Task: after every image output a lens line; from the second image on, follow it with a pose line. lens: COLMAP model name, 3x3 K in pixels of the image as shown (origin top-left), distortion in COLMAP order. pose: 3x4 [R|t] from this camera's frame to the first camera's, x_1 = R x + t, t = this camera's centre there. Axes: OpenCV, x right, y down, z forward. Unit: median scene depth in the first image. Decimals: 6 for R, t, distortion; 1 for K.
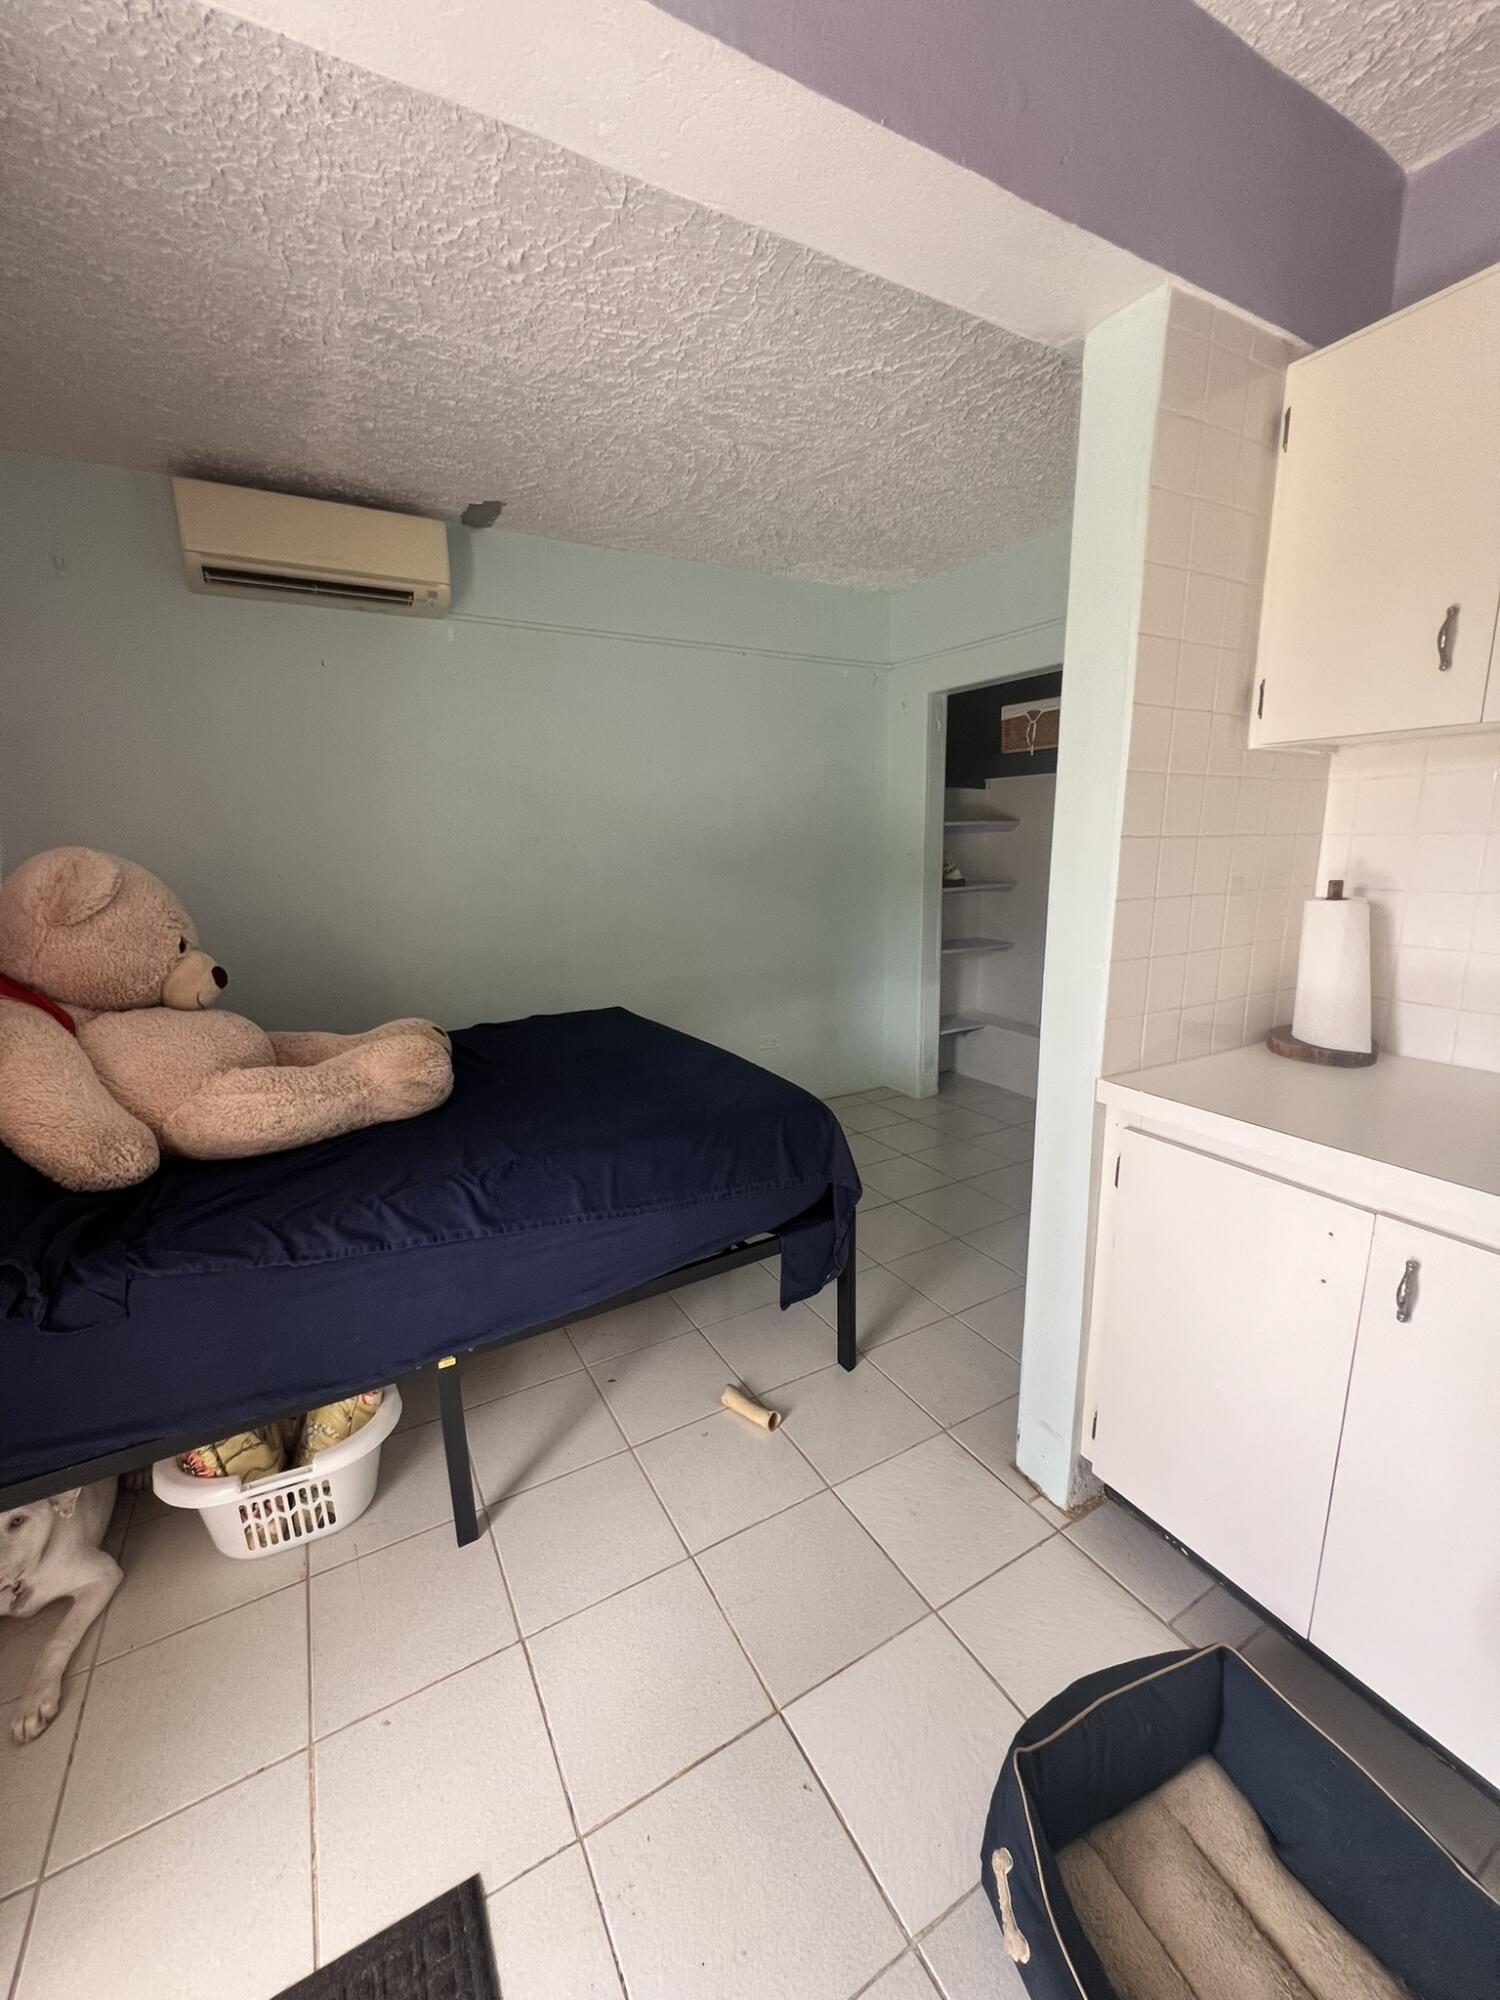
lens RADIAL K [[794.0, 0, 748.9], [0, 794.0, 1006.3], [0, 0, 1]] dist [-0.001290, 0.000822]
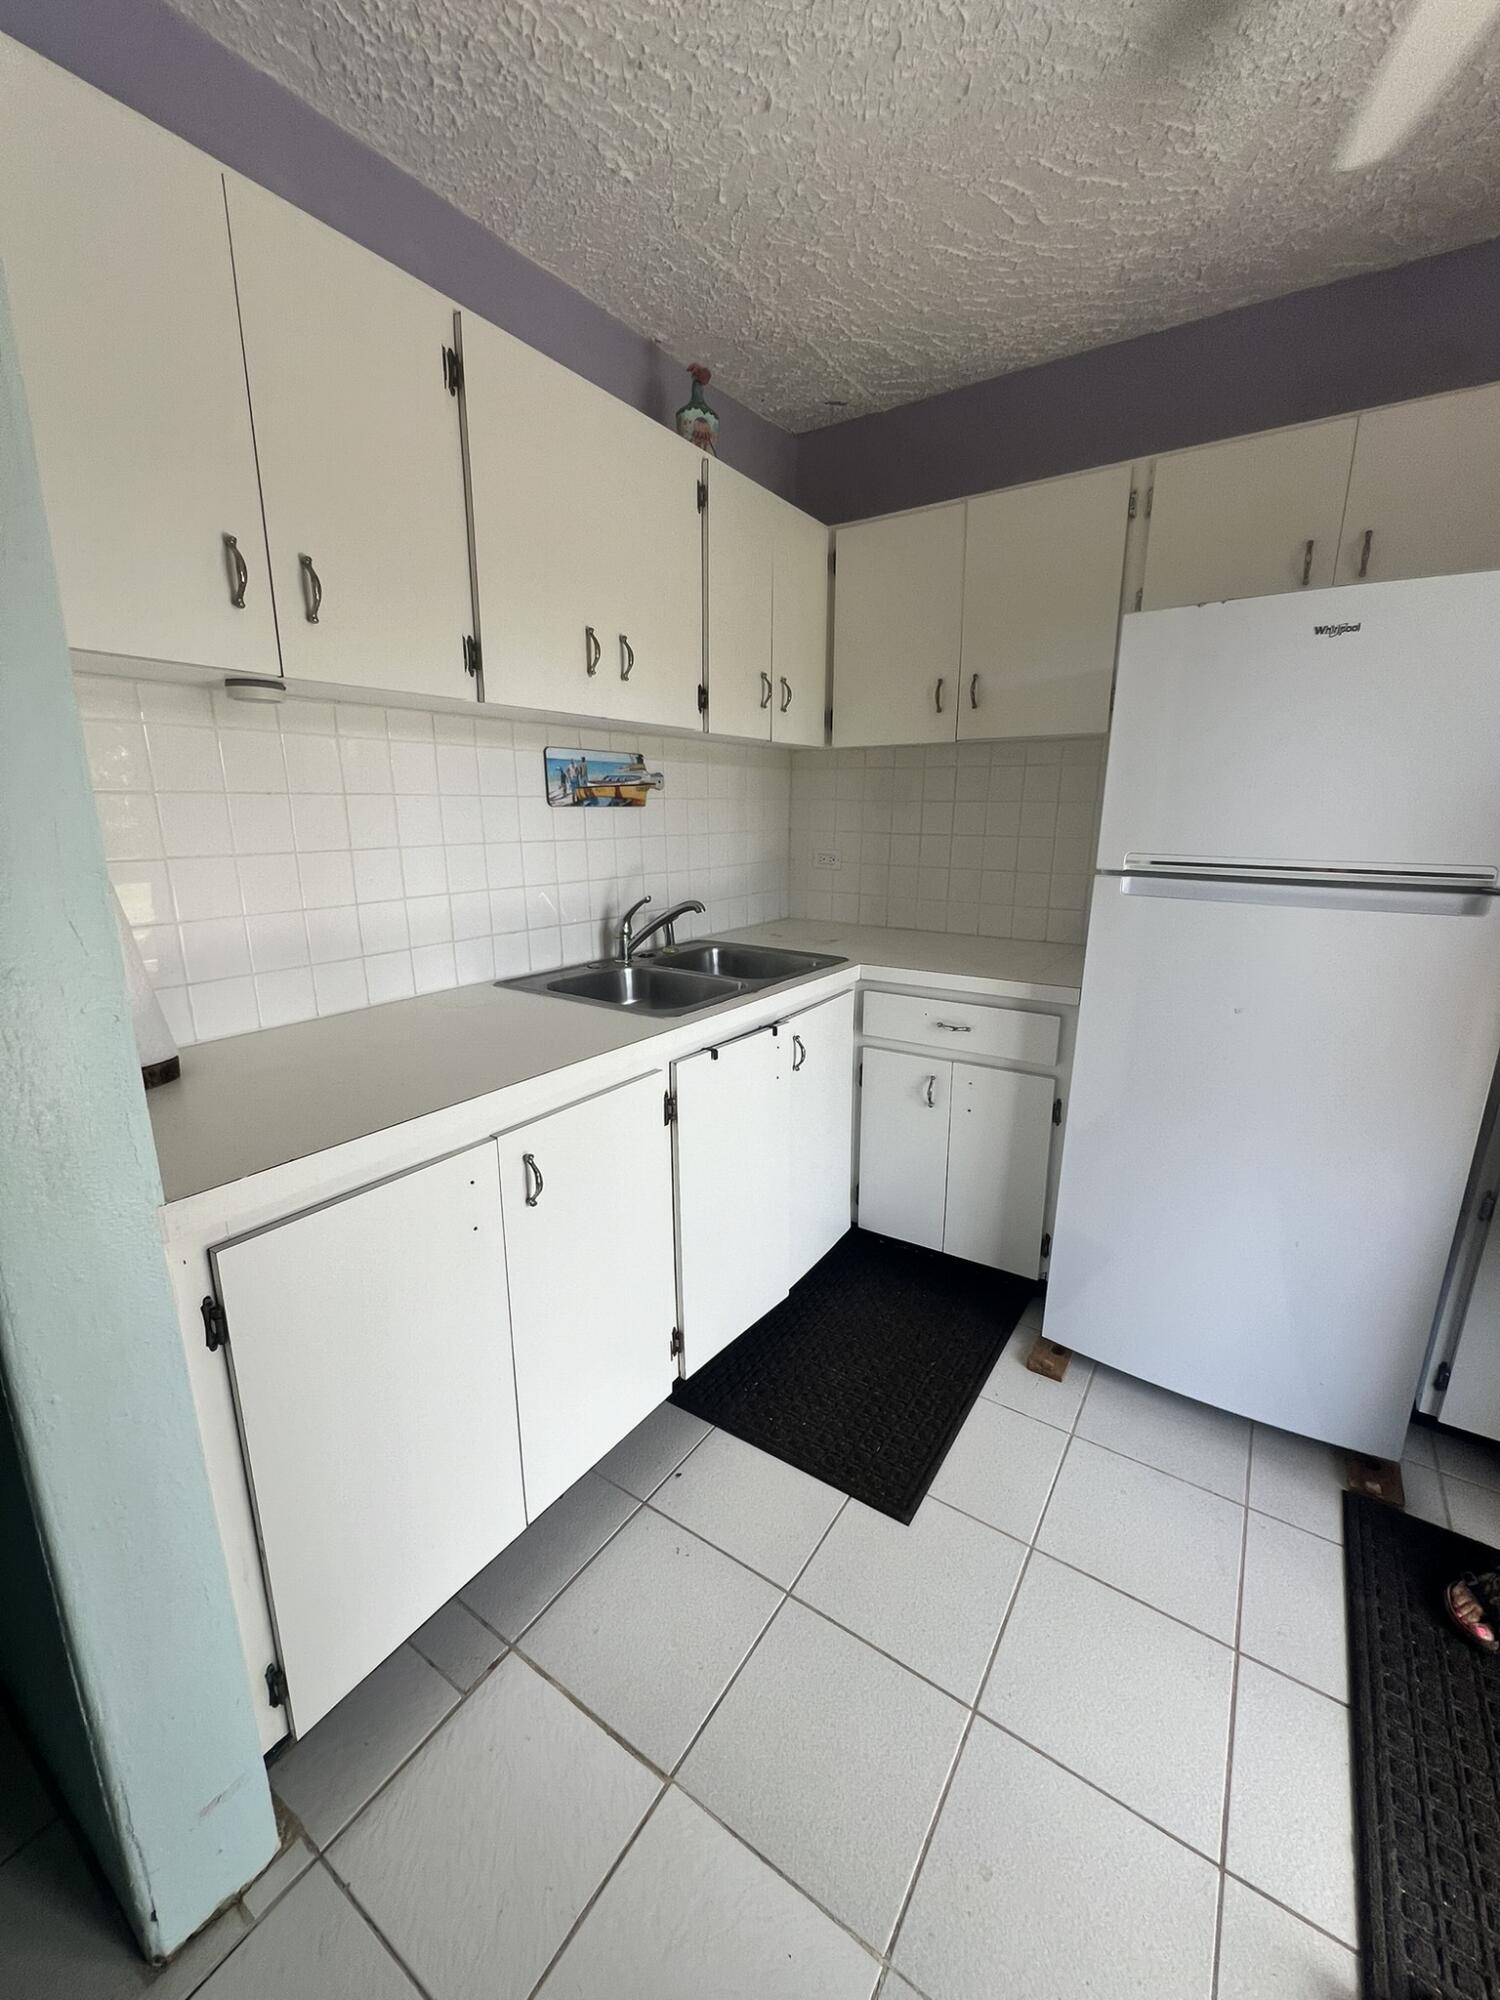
lens RADIAL K [[794.0, 0, 748.4], [0, 794.0, 999.9], [0, 0, 1]] dist [-0.001290, 0.000822]
pose [[-0.448760, -0.188566, 0.873532, -0.205245], [0.188256, 0.935602, 0.298677, -0.126086], [-0.873599, 0.298482, -0.384362, 0.729794]]
